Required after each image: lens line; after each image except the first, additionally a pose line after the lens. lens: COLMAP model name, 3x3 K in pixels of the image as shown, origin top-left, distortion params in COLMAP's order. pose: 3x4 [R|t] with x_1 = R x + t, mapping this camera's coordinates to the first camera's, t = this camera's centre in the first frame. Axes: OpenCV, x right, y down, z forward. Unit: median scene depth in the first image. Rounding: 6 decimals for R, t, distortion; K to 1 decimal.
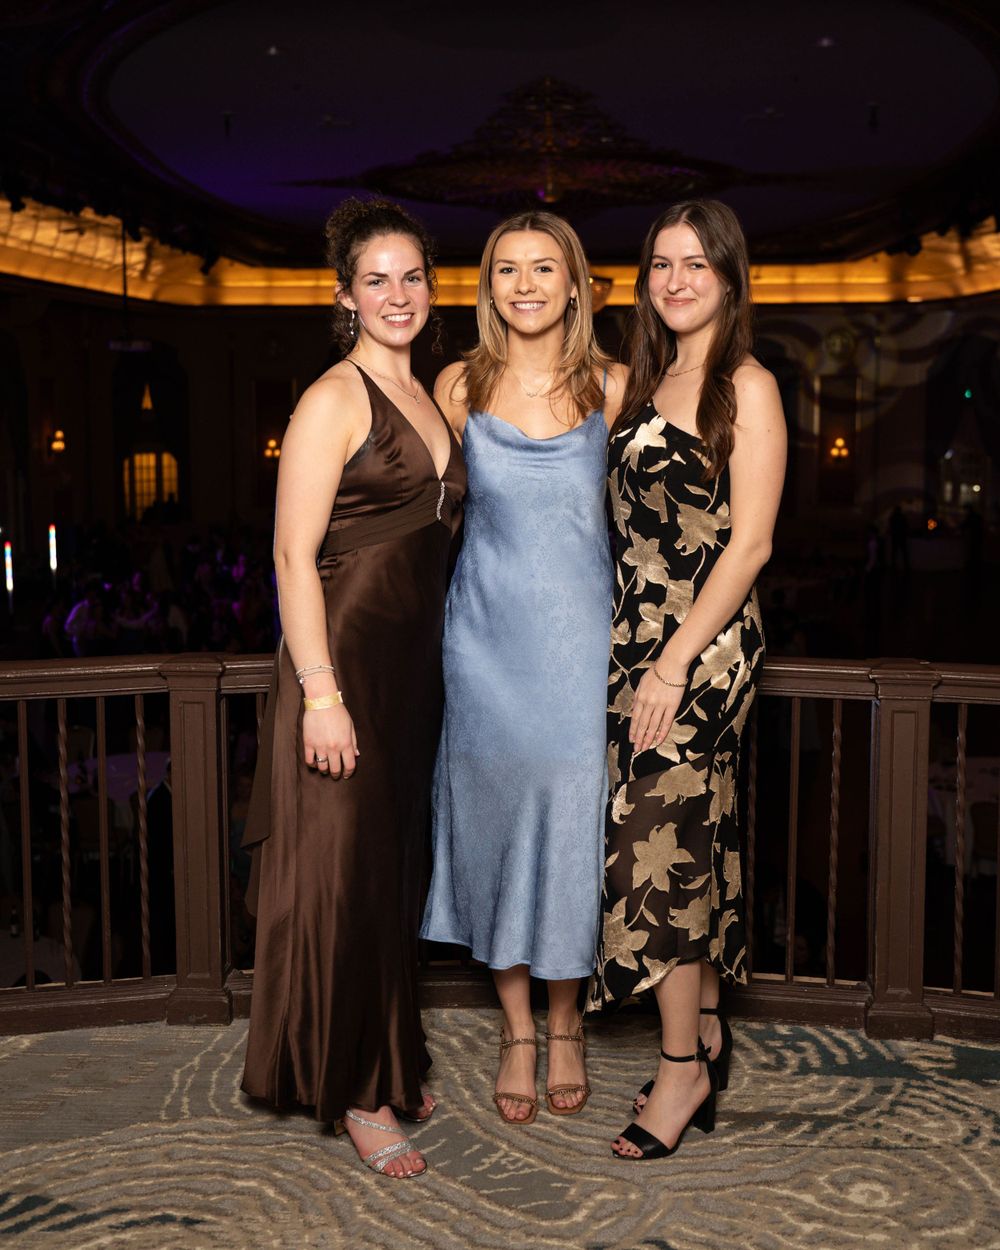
lens RADIAL K [[1451.9, 0, 503.3], [0, 1451.9, 522.4], [0, 0, 1]] dist [-0.010735, 0.078491]
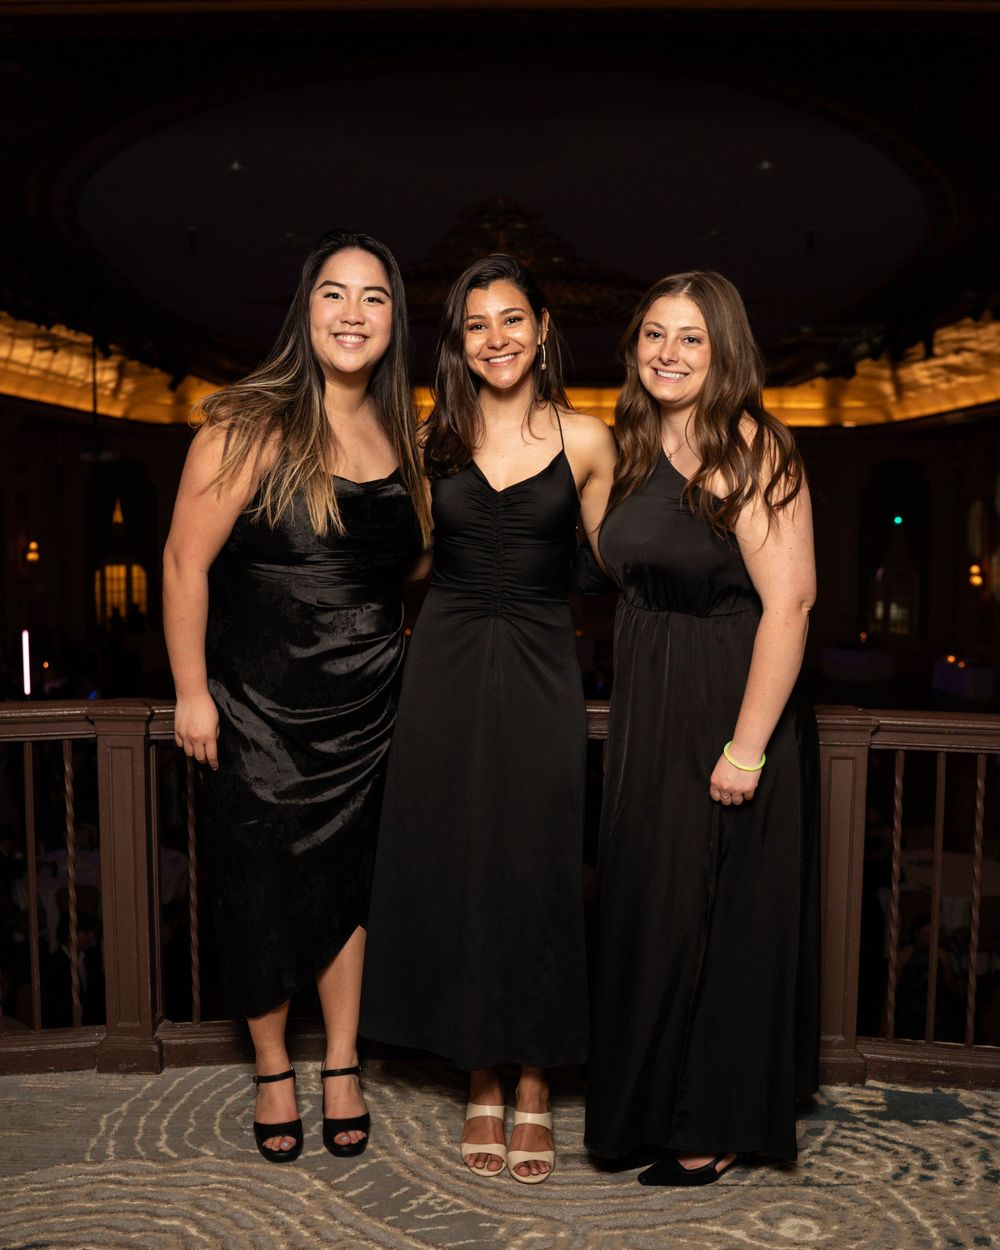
lens RADIAL K [[1379.1, 0, 496.0], [0, 1379.1, 653.0], [0, 0, 1]] dist [-0.081175, 0.036856]
pose [[0.999665, 0.005424, 0.025325, 0.016366], [-0.005634, 0.999950, 0.008219, 0.053745], [-0.025279, -0.008358, 0.999645, 0.072683]]
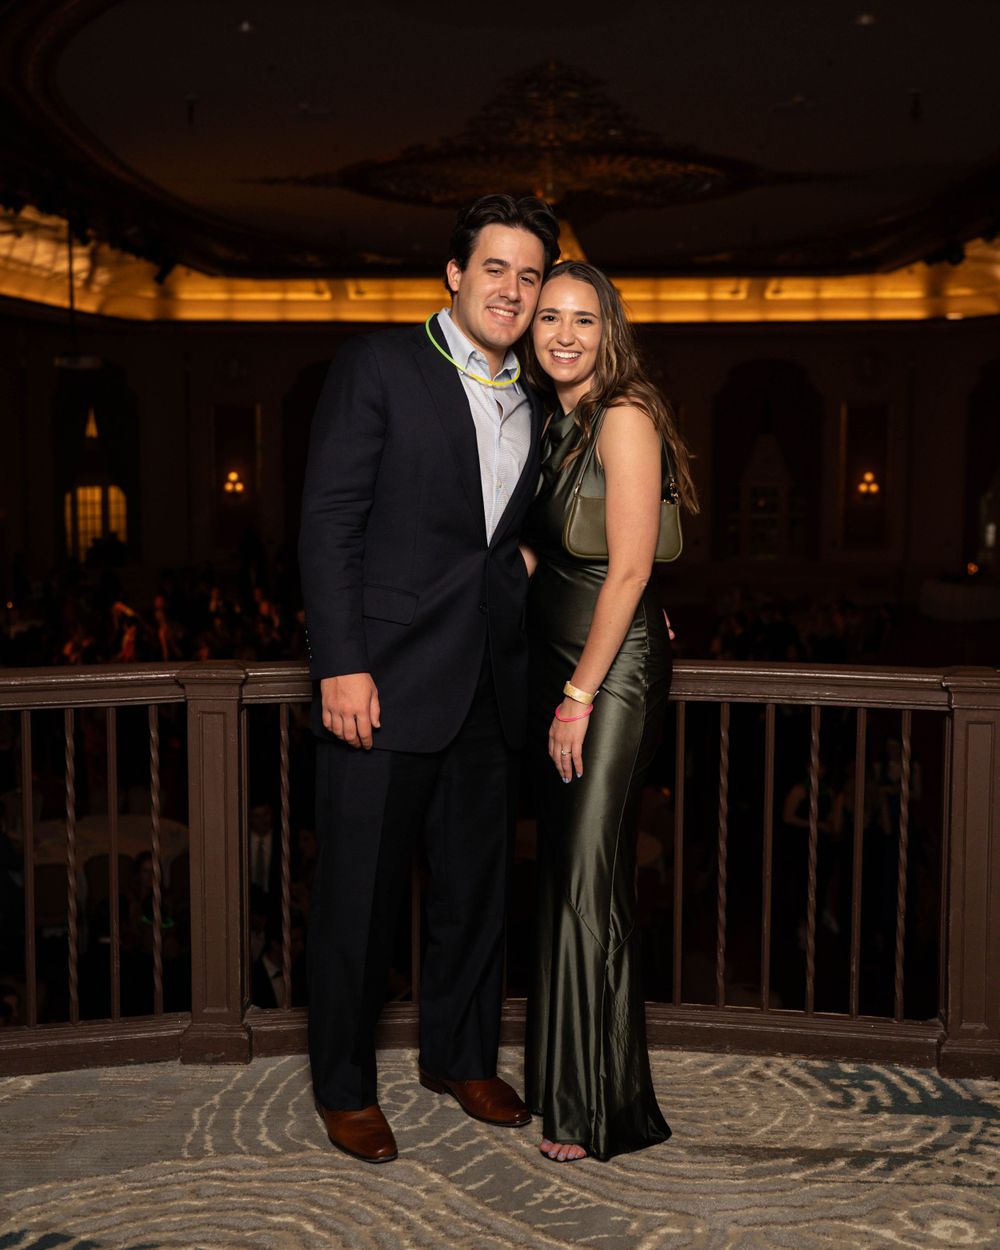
lens RADIAL K [[1629.3, 0, 504.7], [0, 1629.3, 576.2], [0, 0, 1]] dist [0.068350, 0.066569]
pose [[0.999922, 0.002286, 0.012281, -0.042281], [-0.002319, 0.999994, 0.002662, 0.035325], [-0.012274, -0.002691, 0.999921, -0.048329]]
